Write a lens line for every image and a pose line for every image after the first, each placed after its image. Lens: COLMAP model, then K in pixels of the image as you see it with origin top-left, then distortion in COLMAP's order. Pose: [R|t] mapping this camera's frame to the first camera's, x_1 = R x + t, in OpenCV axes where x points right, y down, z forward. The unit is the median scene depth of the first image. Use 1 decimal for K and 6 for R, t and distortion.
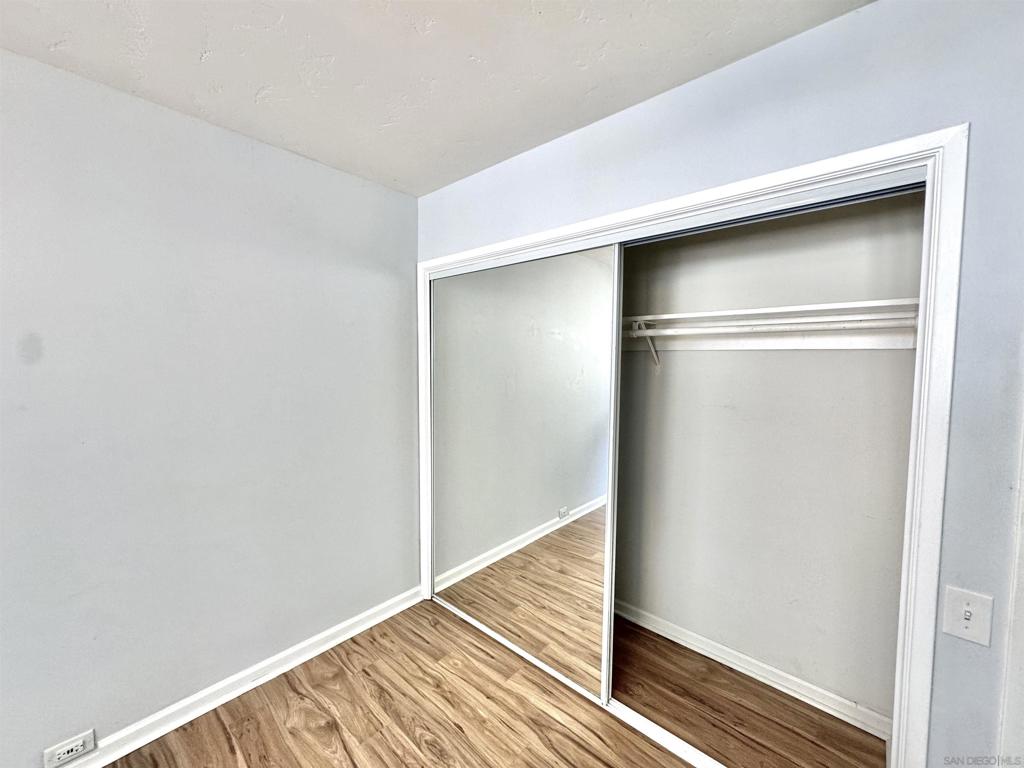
lens RADIAL K [[406.3, 0, 498.3], [0, 406.3, 383.8], [0, 0, 1]] dist [-0.004681, -0.001887]
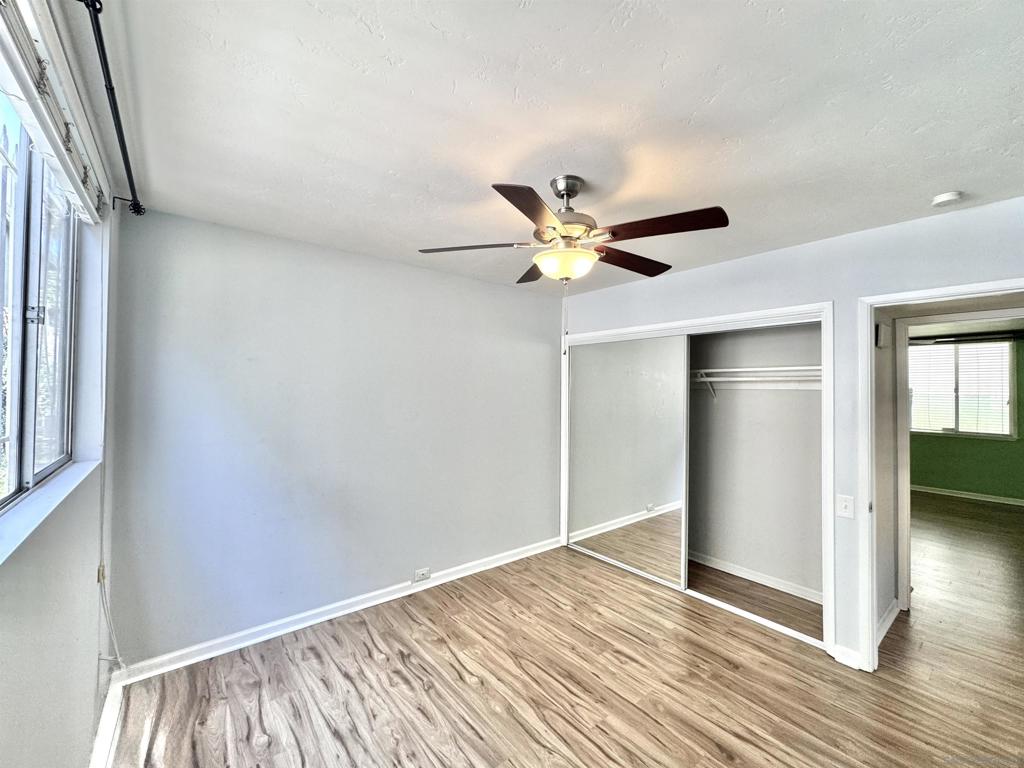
lens RADIAL K [[406.3, 0, 506.6], [0, 406.3, 391.9], [0, 0, 1]] dist [-0.004681, -0.001887]
pose [[0.989683, 0.005349, -0.143176, -0.192826], [-0.015515, 0.997428, -0.069981, 0.051243], [0.142433, 0.071481, 0.987220, -0.701349]]
